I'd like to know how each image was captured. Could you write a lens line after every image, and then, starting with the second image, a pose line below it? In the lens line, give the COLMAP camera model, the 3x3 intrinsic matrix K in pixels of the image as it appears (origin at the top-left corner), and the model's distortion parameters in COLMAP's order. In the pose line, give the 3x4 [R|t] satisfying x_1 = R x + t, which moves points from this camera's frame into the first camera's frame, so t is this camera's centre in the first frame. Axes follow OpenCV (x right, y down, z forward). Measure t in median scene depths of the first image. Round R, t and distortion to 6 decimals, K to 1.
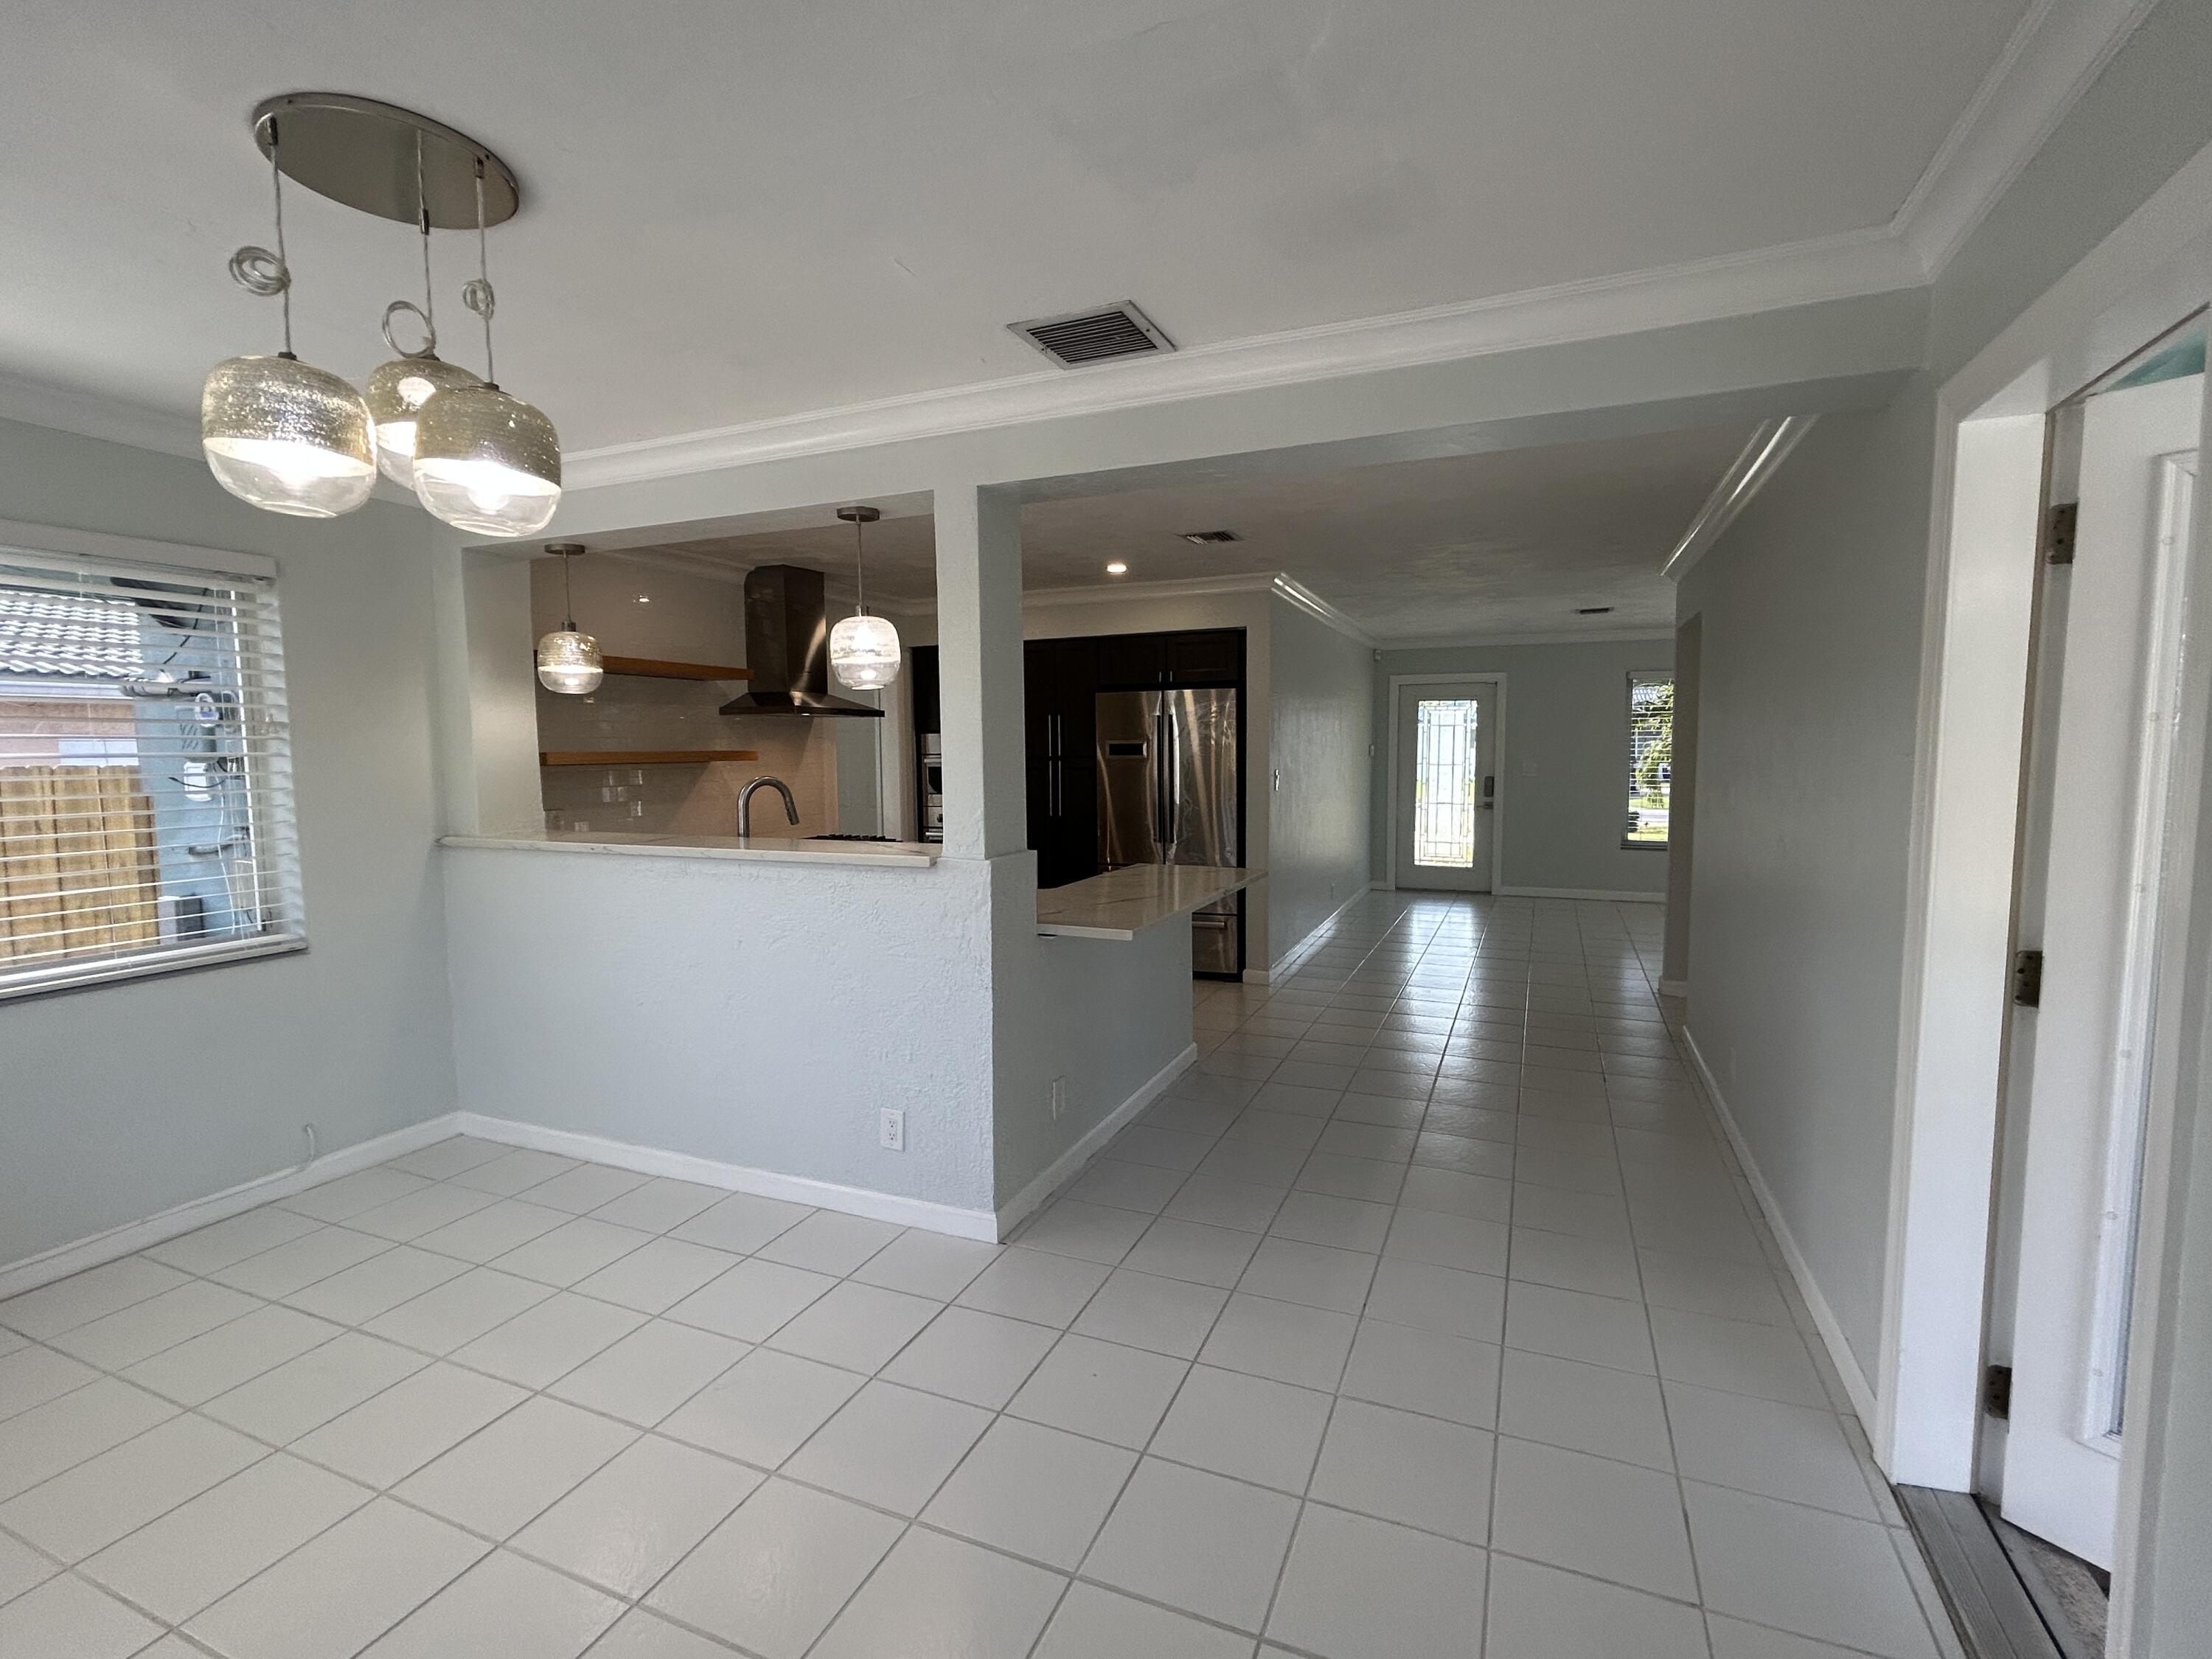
lens RADIAL K [[1019.8, 0, 1105.6], [0, 1019.8, 827.5], [0, 0, 1]] dist [-0.003755, 0.003055]
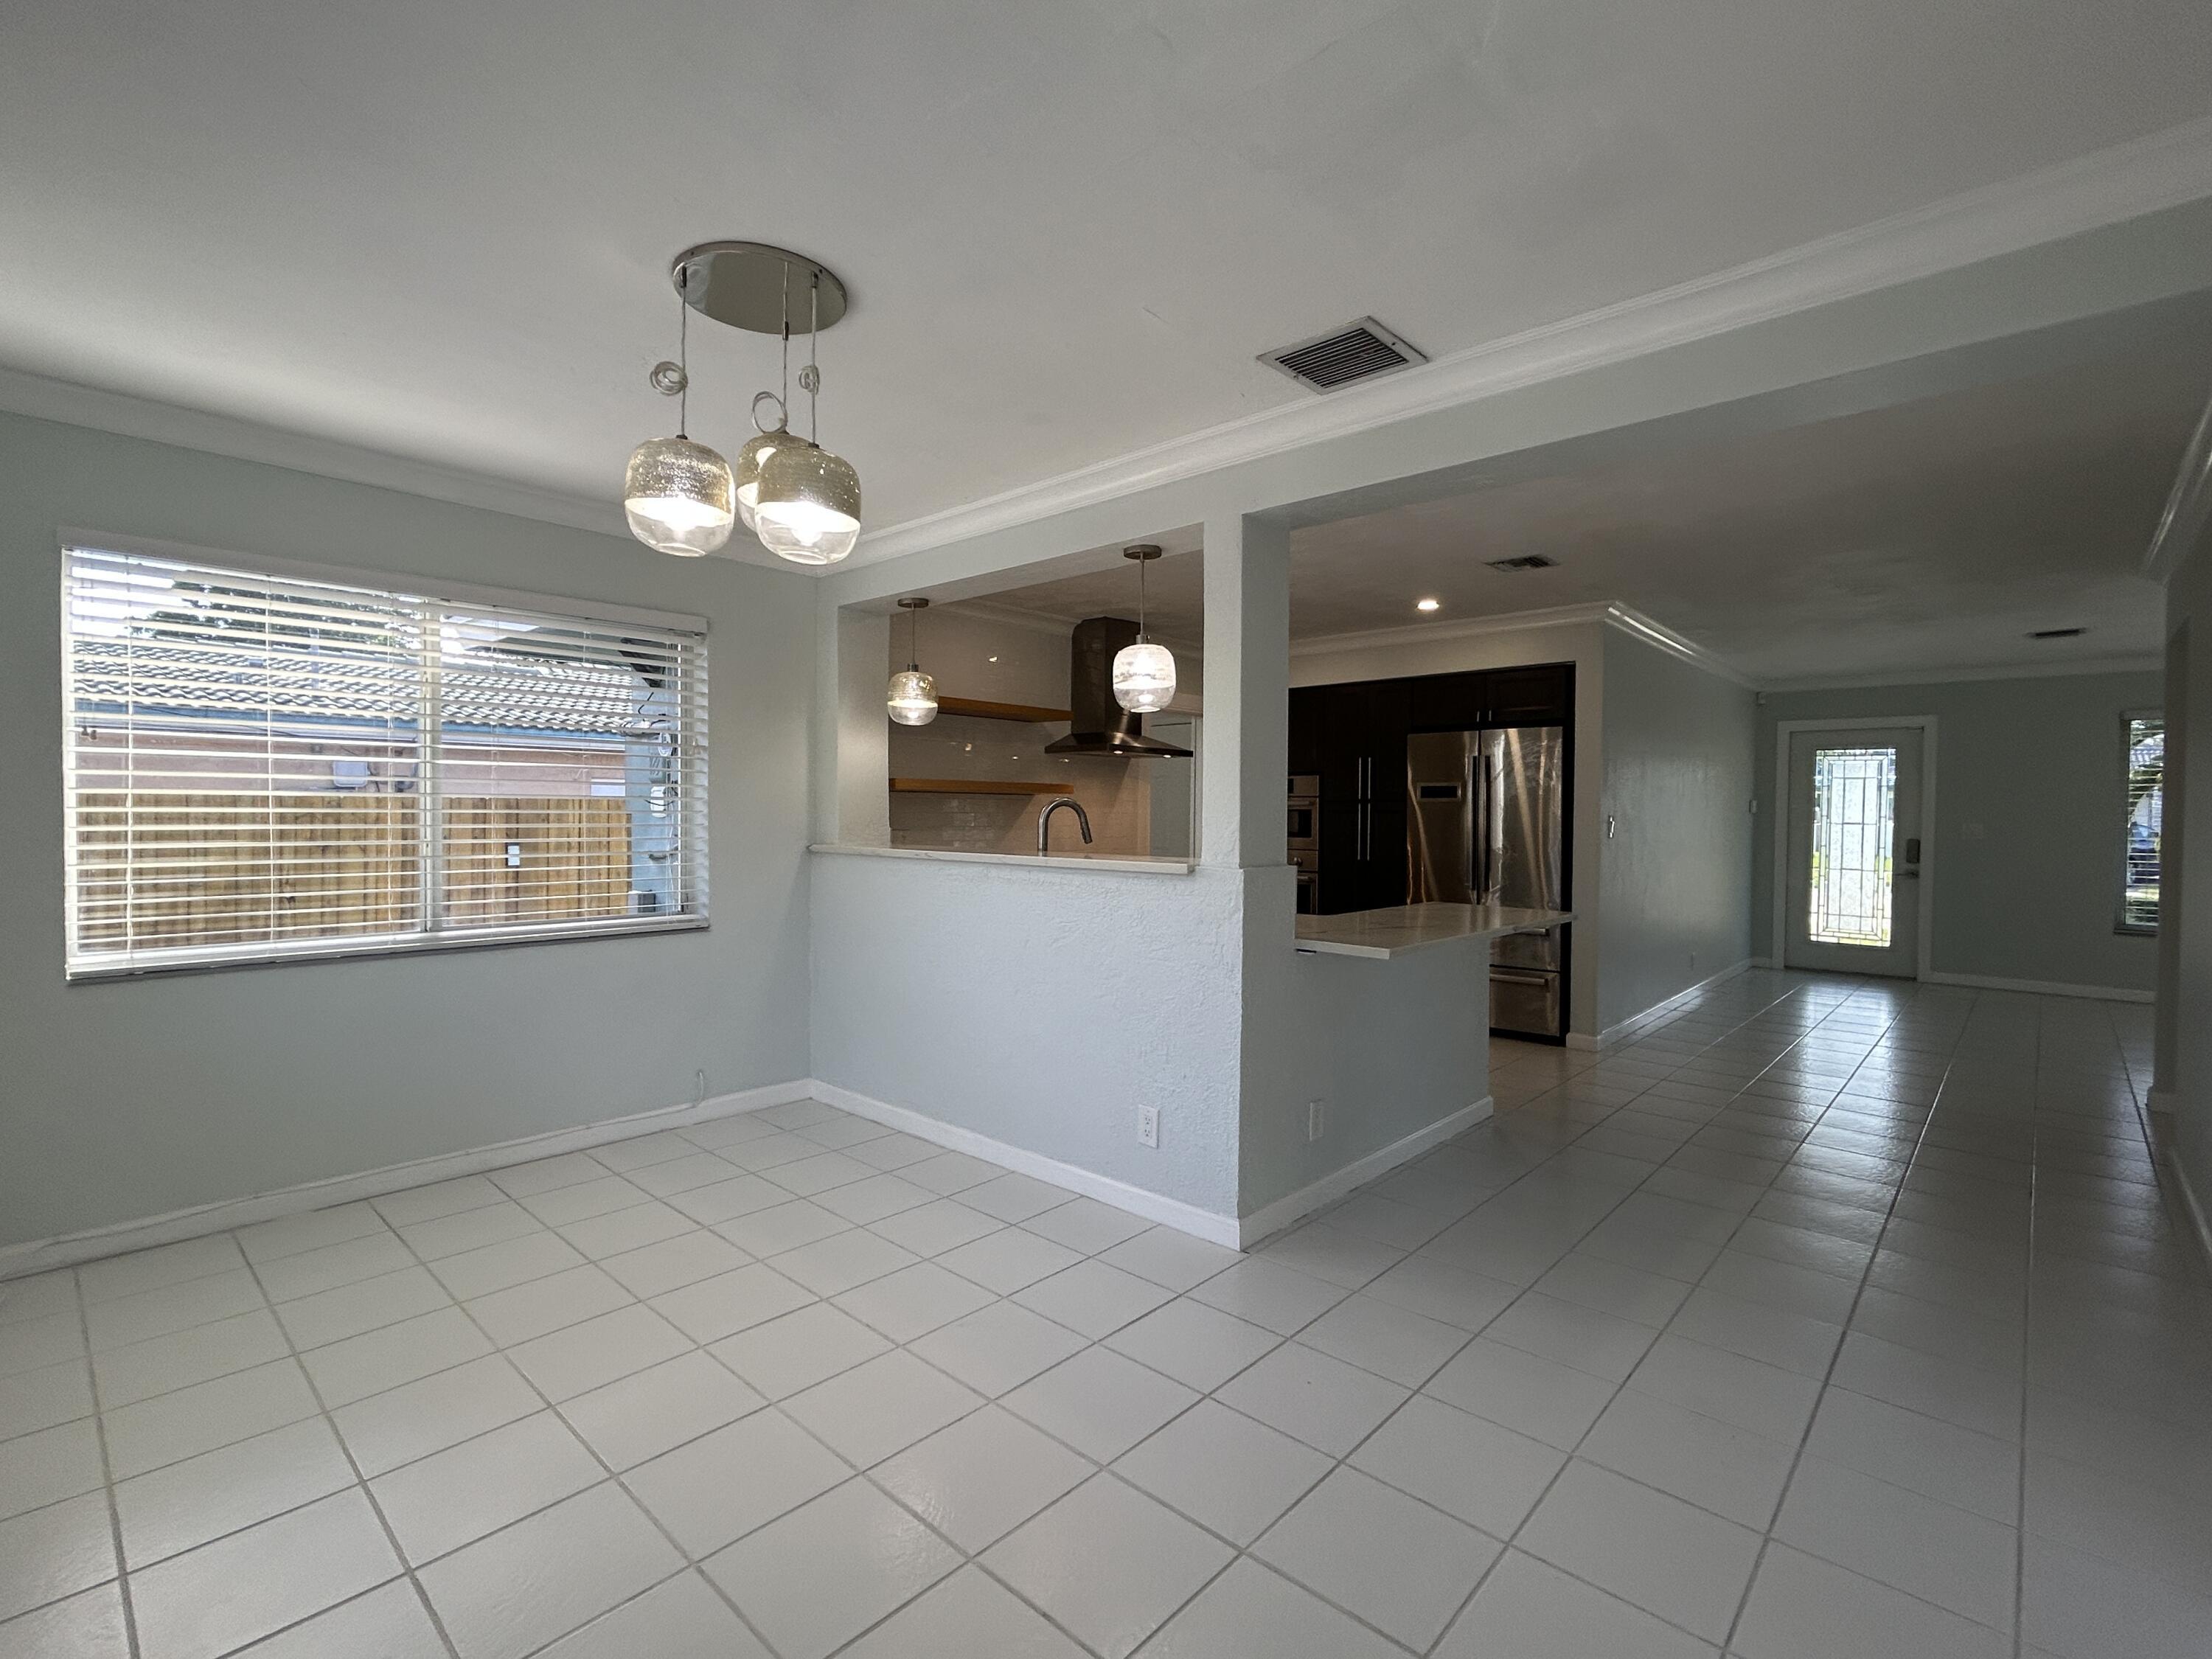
lens RADIAL K [[1019.8, 0, 1107.0], [0, 1019.8, 827.4], [0, 0, 1]] dist [-0.003755, 0.003055]
pose [[0.942450, 0.021306, -0.333668, 0.087910], [-0.043149, 0.997373, -0.058190, 0.049271], [0.331552, 0.069239, 0.940893, -0.018597]]
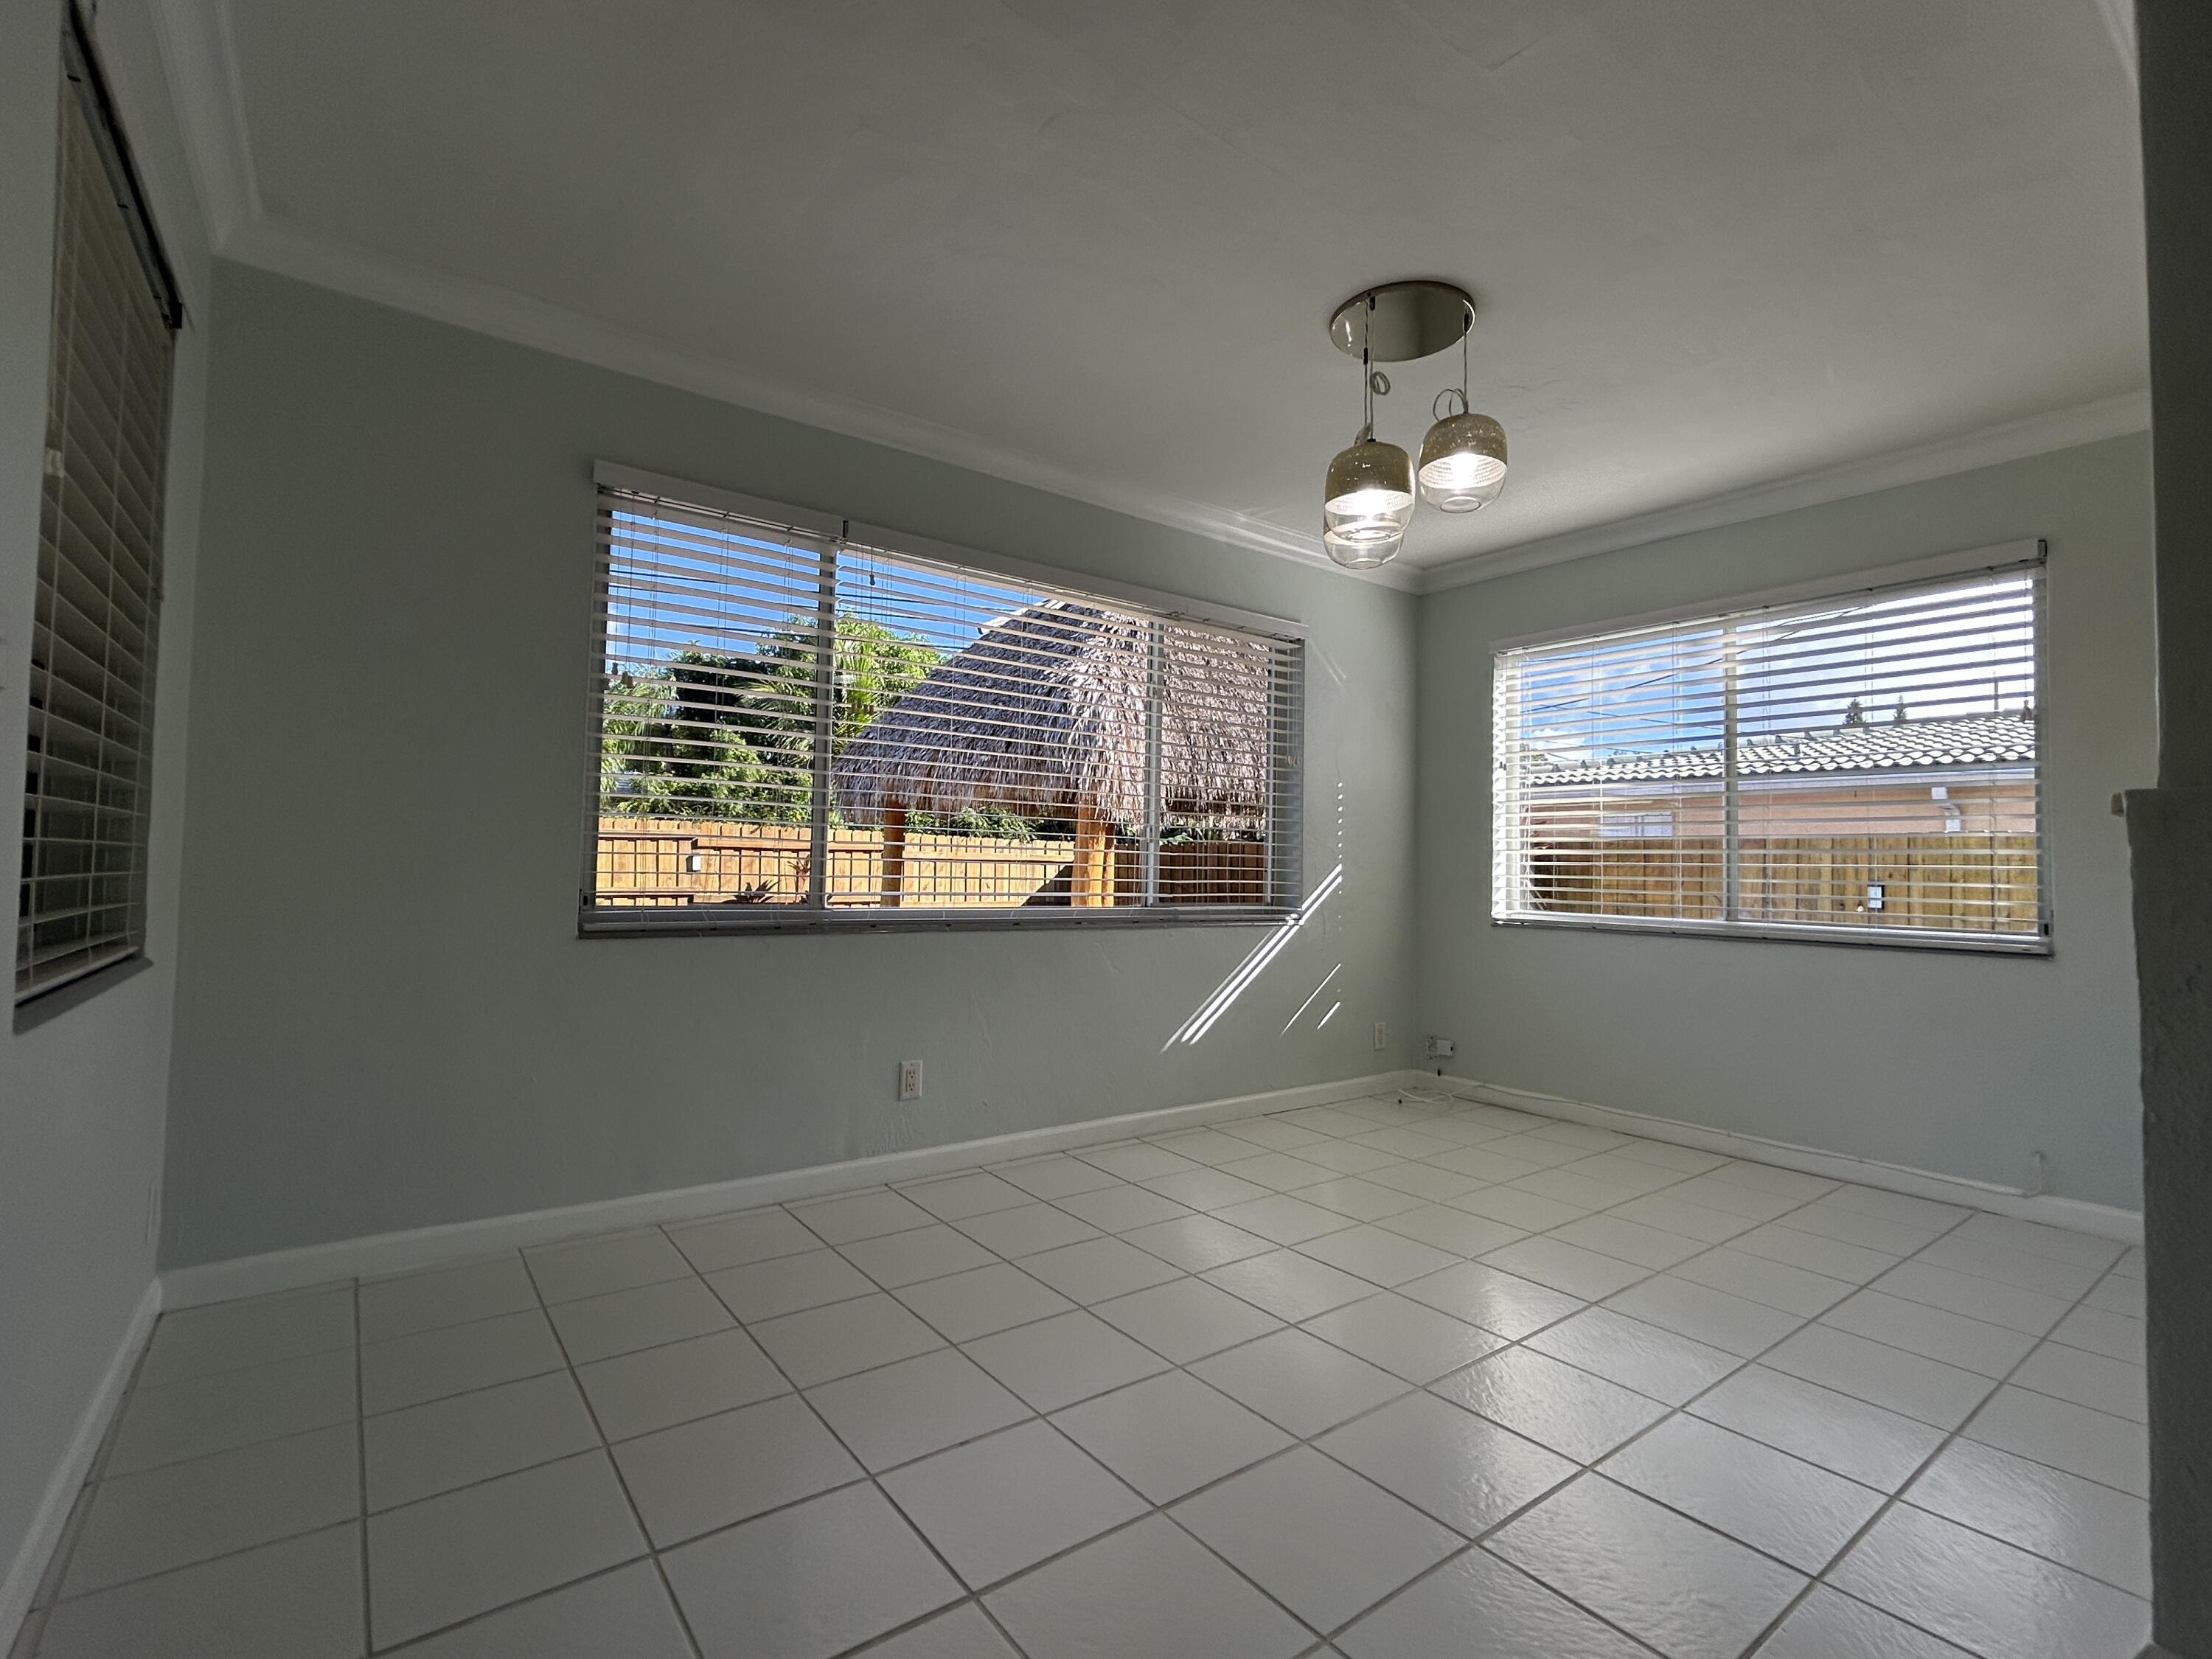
lens RADIAL K [[1019.8, 0, 1105.8], [0, 1019.8, 824.7], [0, 0, 1]] dist [-0.003755, 0.003055]
pose [[-0.499839, -0.034330, -0.865438, 0.371645], [-0.080148, 0.996760, 0.006751, 0.067774], [0.862402, 0.072737, -0.500971, 0.651991]]
